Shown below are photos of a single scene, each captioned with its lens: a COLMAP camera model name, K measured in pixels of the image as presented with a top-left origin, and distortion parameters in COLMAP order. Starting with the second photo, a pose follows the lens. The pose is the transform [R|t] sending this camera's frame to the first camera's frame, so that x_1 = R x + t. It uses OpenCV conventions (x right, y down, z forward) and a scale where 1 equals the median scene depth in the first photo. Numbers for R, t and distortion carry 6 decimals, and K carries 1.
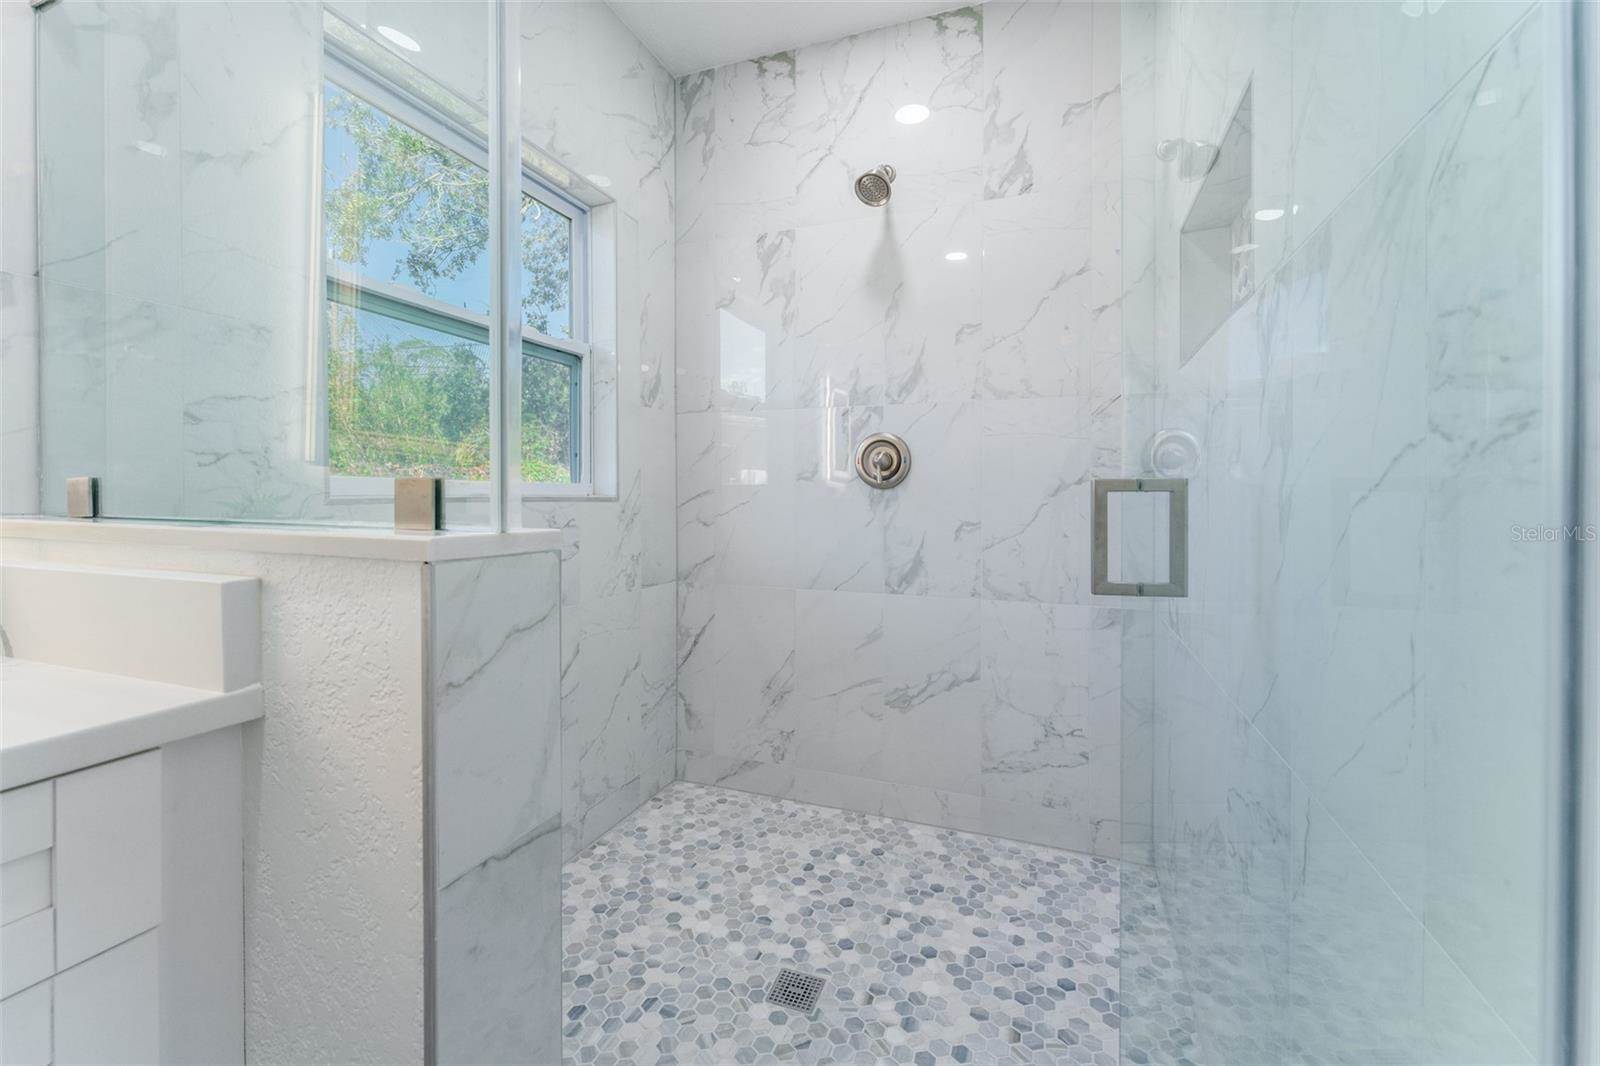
lens RADIAL K [[660.3, 0, 791.9], [0, 660.3, 518.8], [0, 0, 1]] dist [-0.000902, -0.000334]
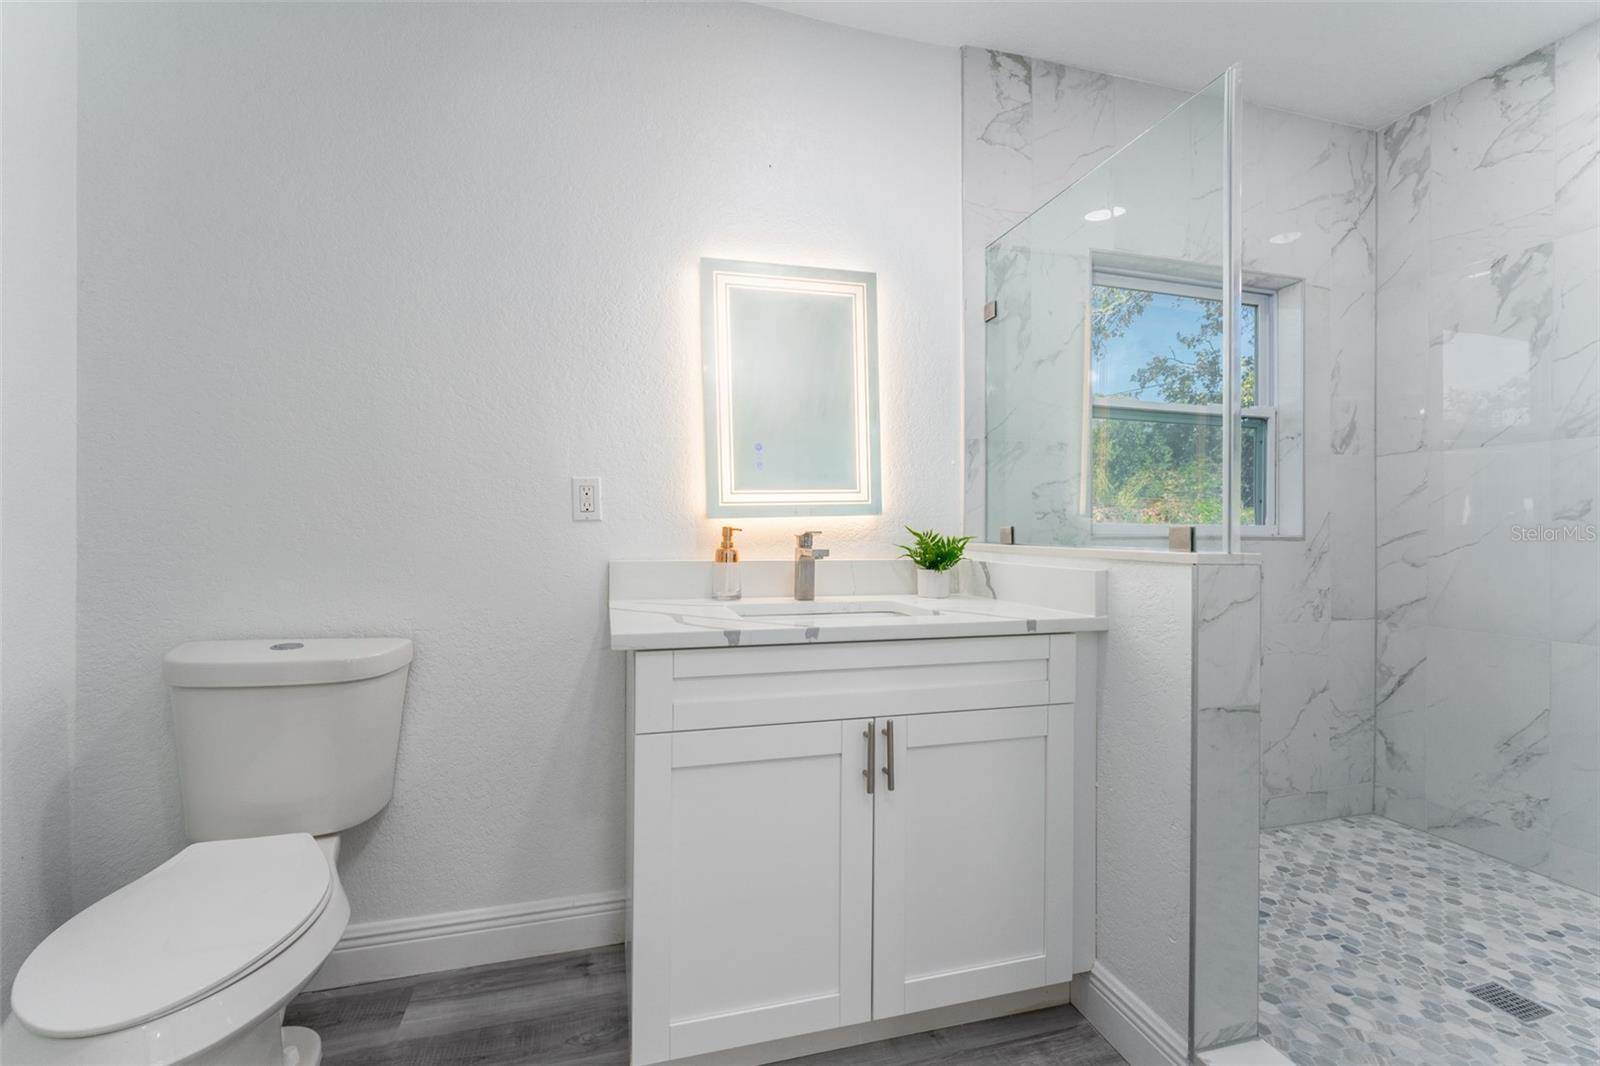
lens RADIAL K [[629.8, 0, 793.1], [0, 629.8, 524.9], [0, 0, 1]] dist [0.002413, 0.000613]
pose [[0.587442, -0.007081, -0.809235, 0.113431], [-0.033437, 0.998895, -0.033013, 0.013228], [0.808575, 0.046451, 0.586556, -0.400339]]
